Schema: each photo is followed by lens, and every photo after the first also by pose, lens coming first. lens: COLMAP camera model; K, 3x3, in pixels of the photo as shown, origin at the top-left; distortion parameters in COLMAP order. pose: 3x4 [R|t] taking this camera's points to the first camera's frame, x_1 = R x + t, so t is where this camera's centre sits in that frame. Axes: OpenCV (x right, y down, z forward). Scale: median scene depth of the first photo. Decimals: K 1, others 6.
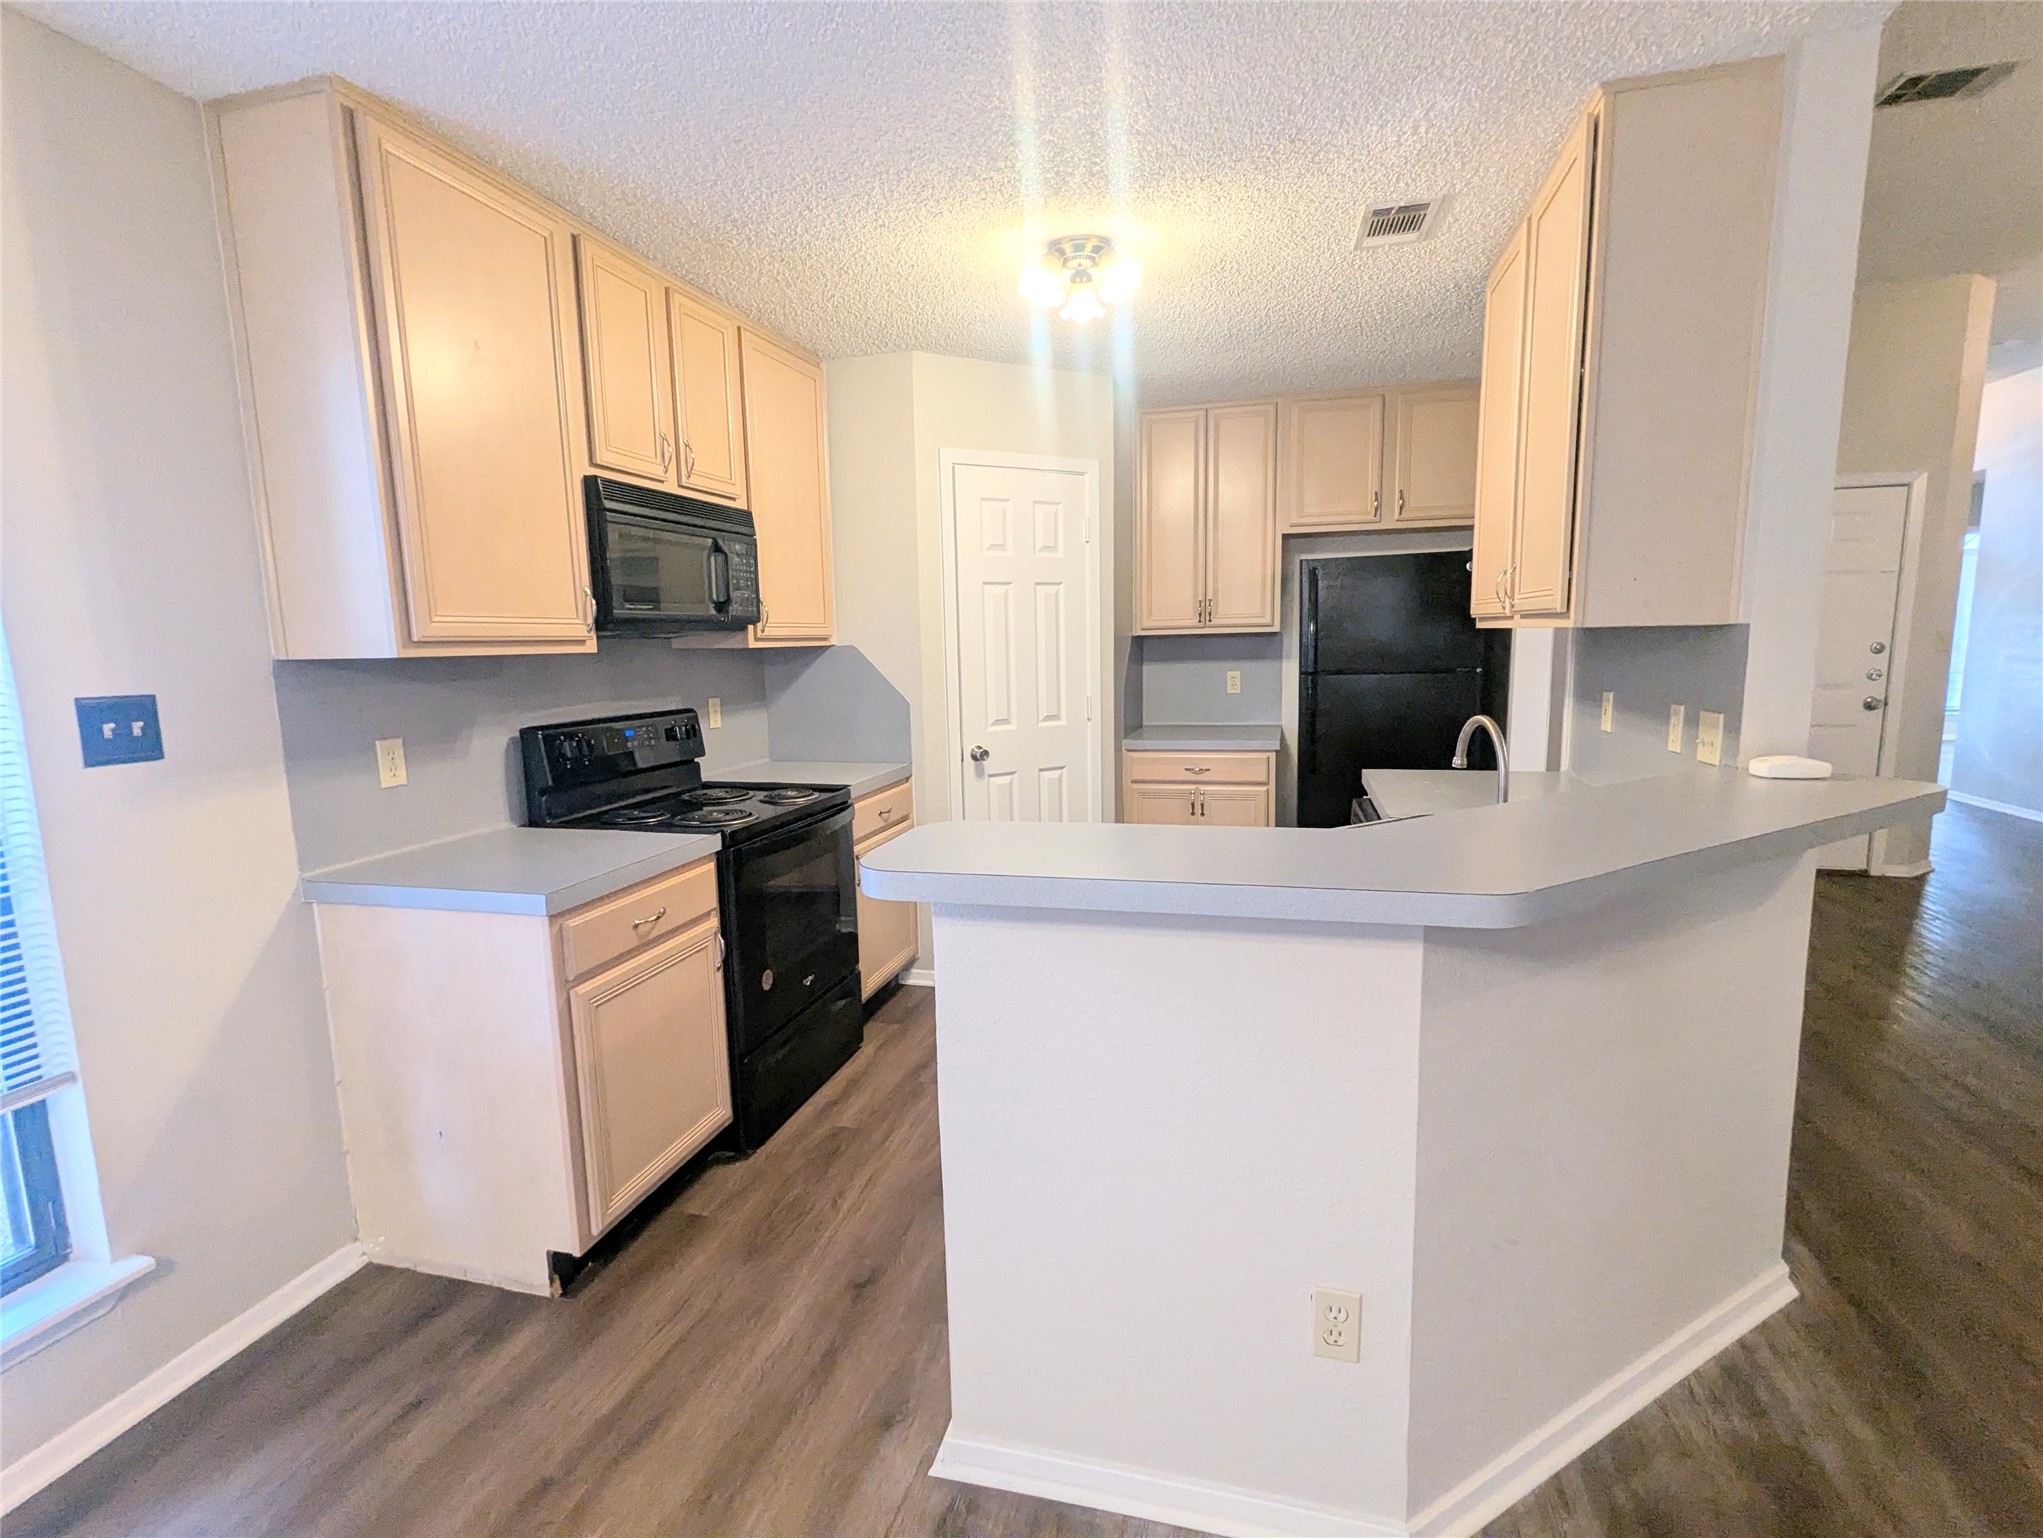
lens RADIAL K [[972.6, 0, 1019.0], [0, 972.6, 770.7], [0, 0, 1]] dist [-0.003899, 0.004217]
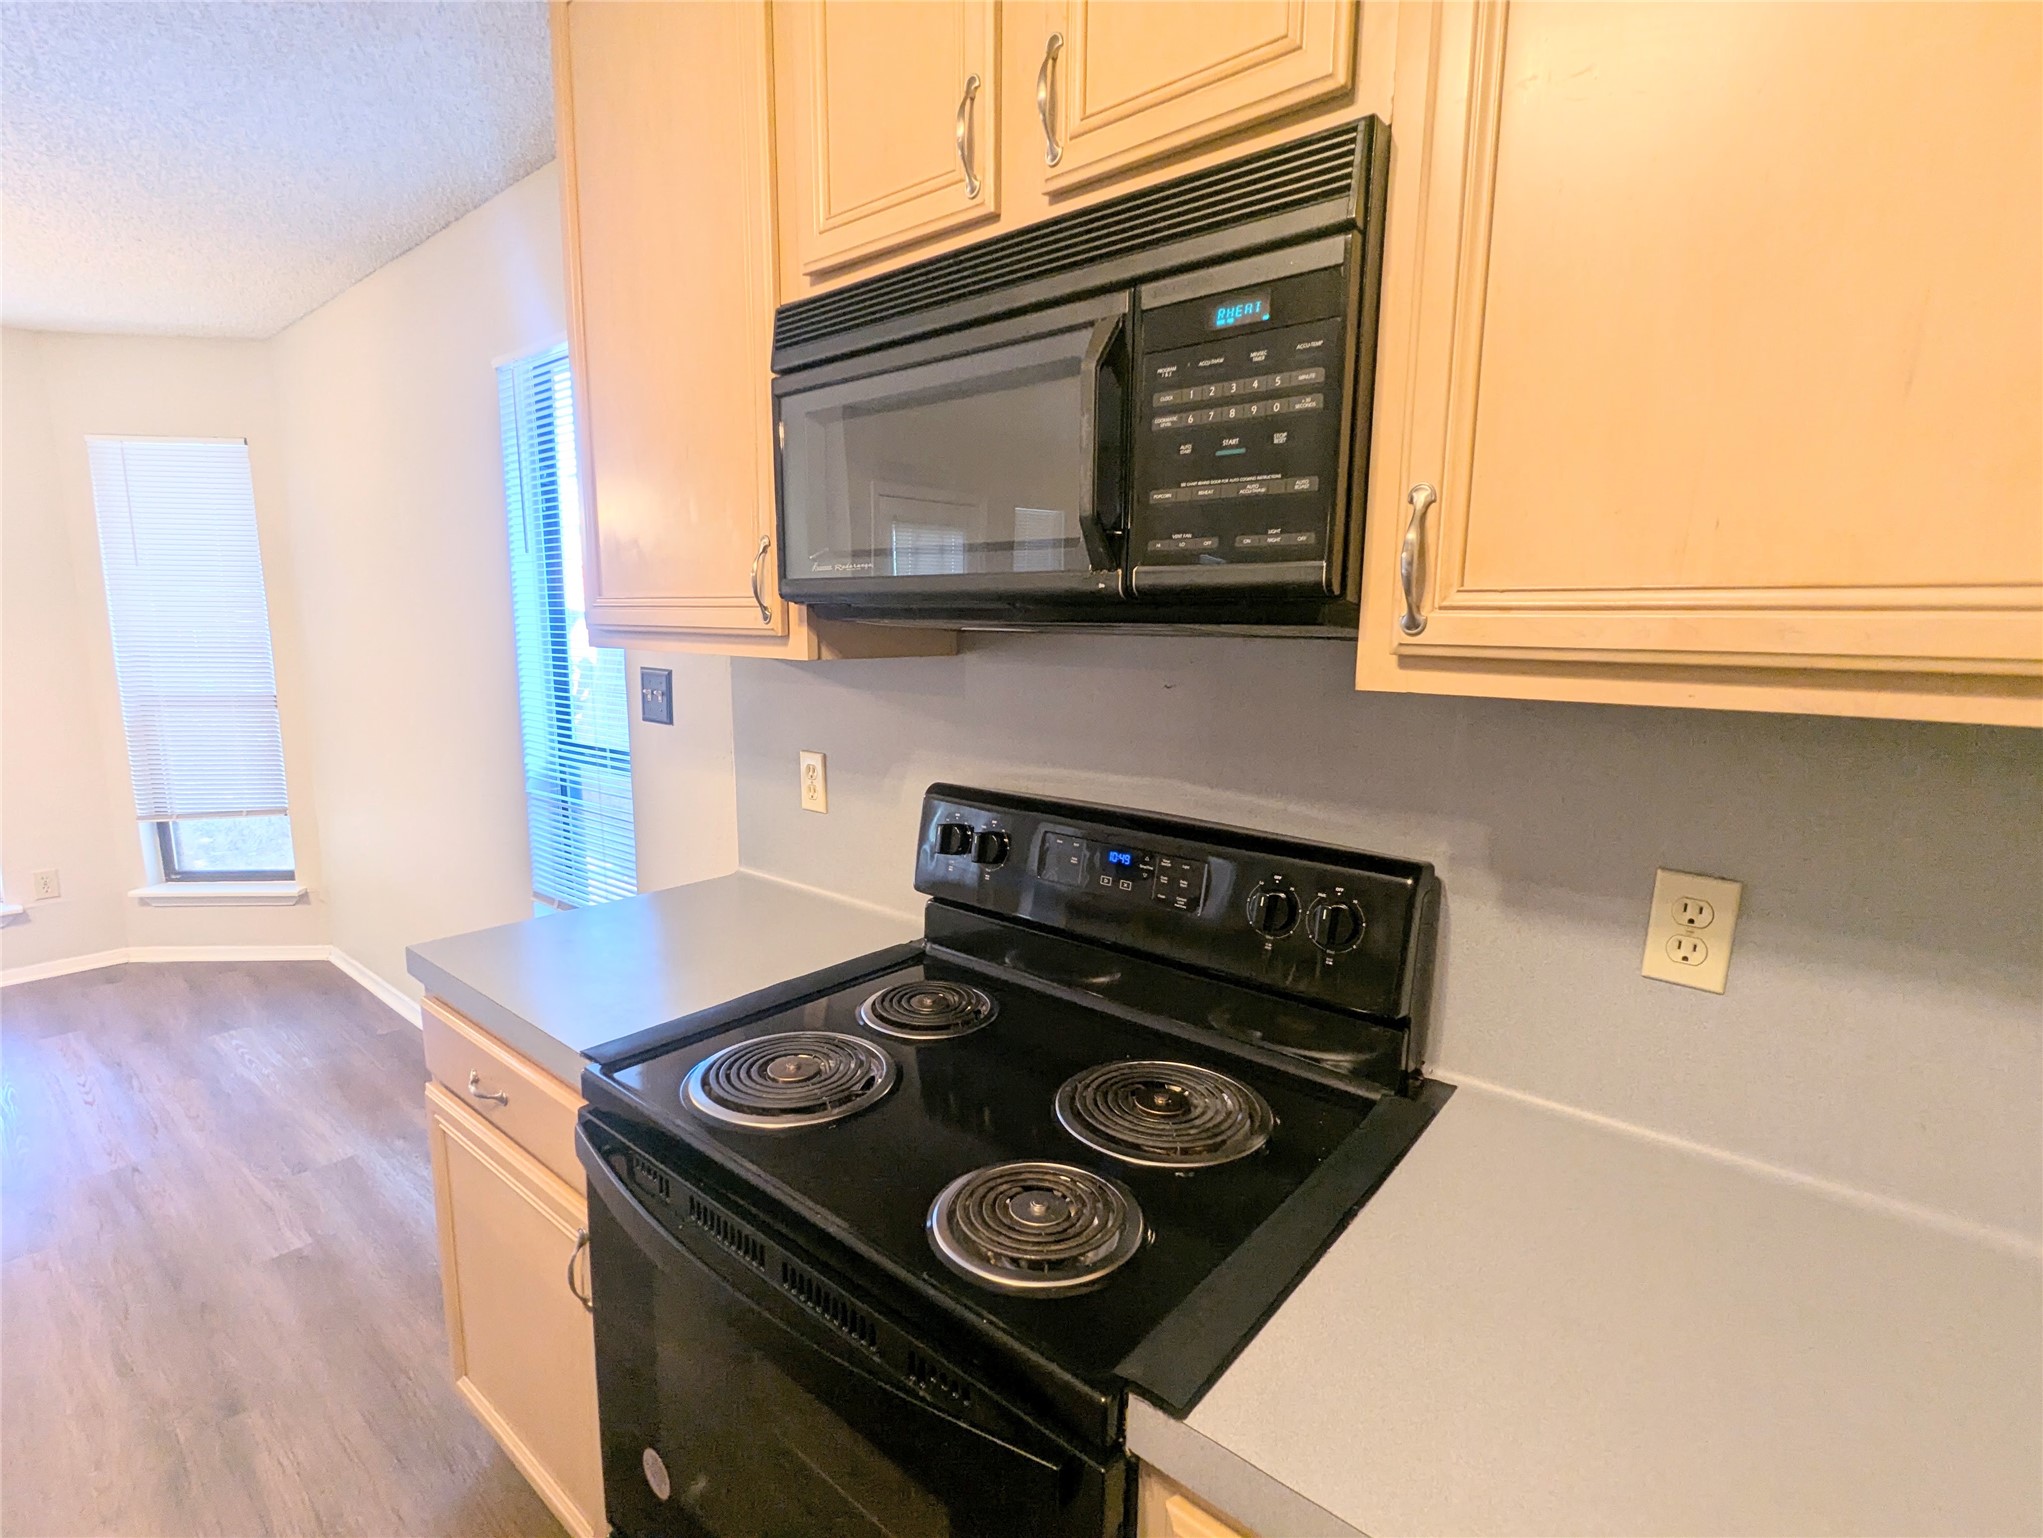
lens RADIAL K [[972.6, 0, 1029.3], [0, 972.6, 787.0], [0, 0, 1]] dist [-0.003899, 0.004217]
pose [[-0.422717, 0.162842, -0.891511, -0.004997], [-0.129290, 0.962826, 0.237172, -0.164968], [0.896992, 0.215521, -0.385949, 1.119087]]
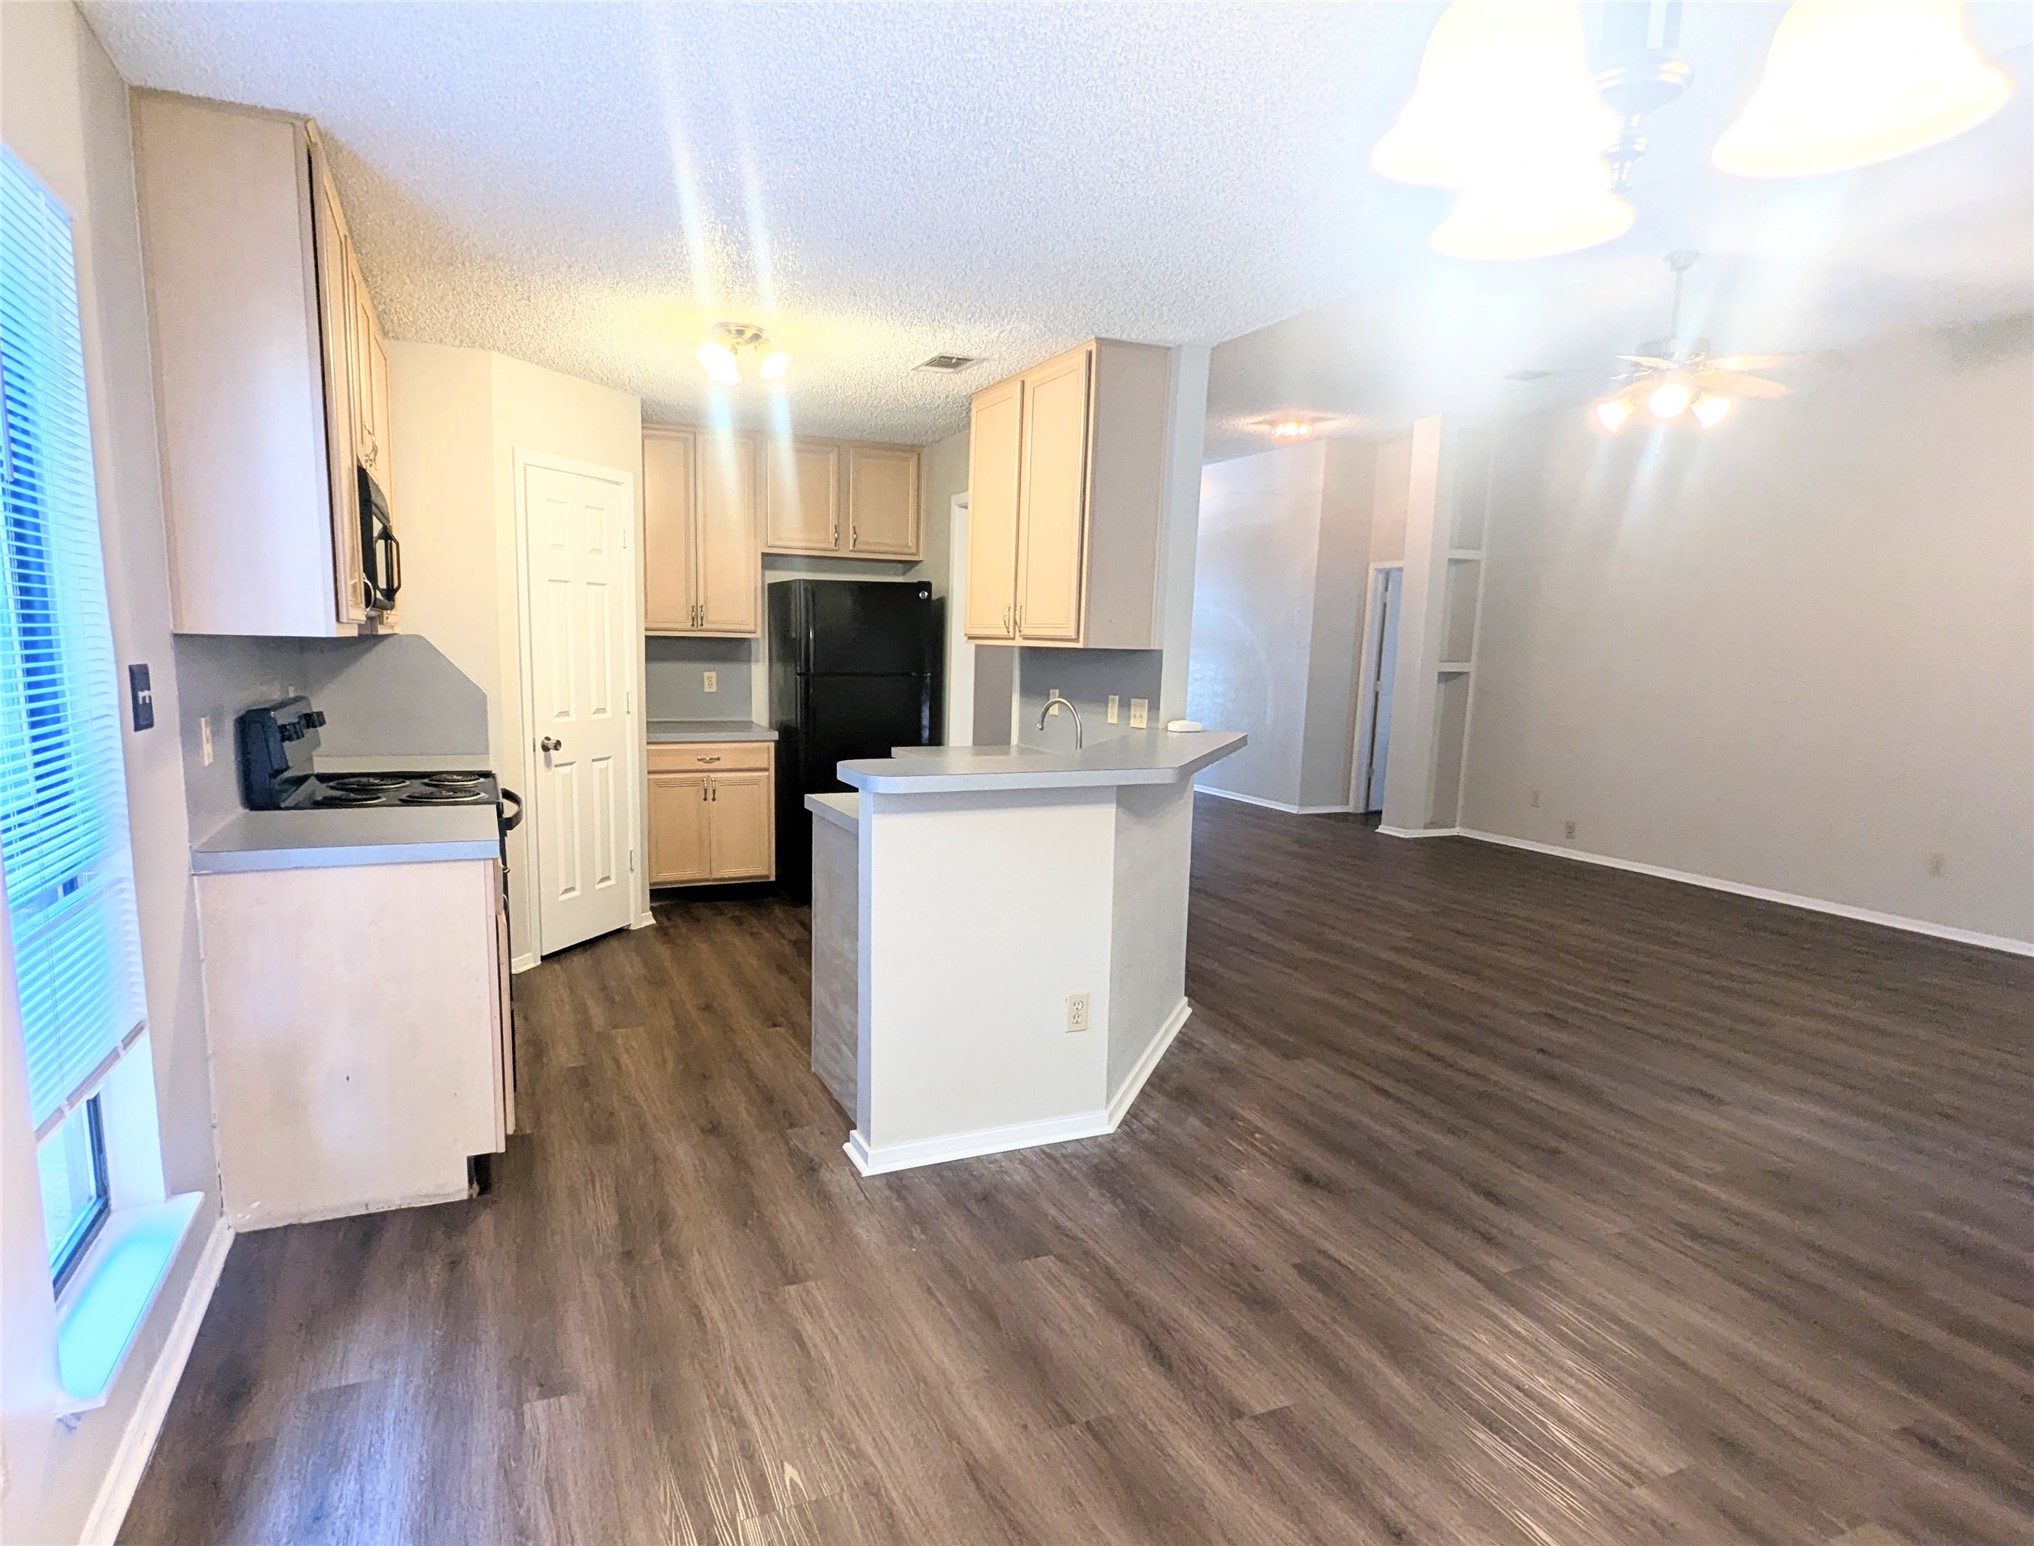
lens RADIAL K [[1137.1, 0, 958.4], [0, 1137.1, 812.6], [0, 0, 1]] dist [0.009022, 0.000100]
pose [[0.787173, -0.054086, 0.614357, -0.579115], [0.044879, 0.998530, 0.030404, 0.048478], [-0.615098, 0.003639, 0.788443, -0.296779]]
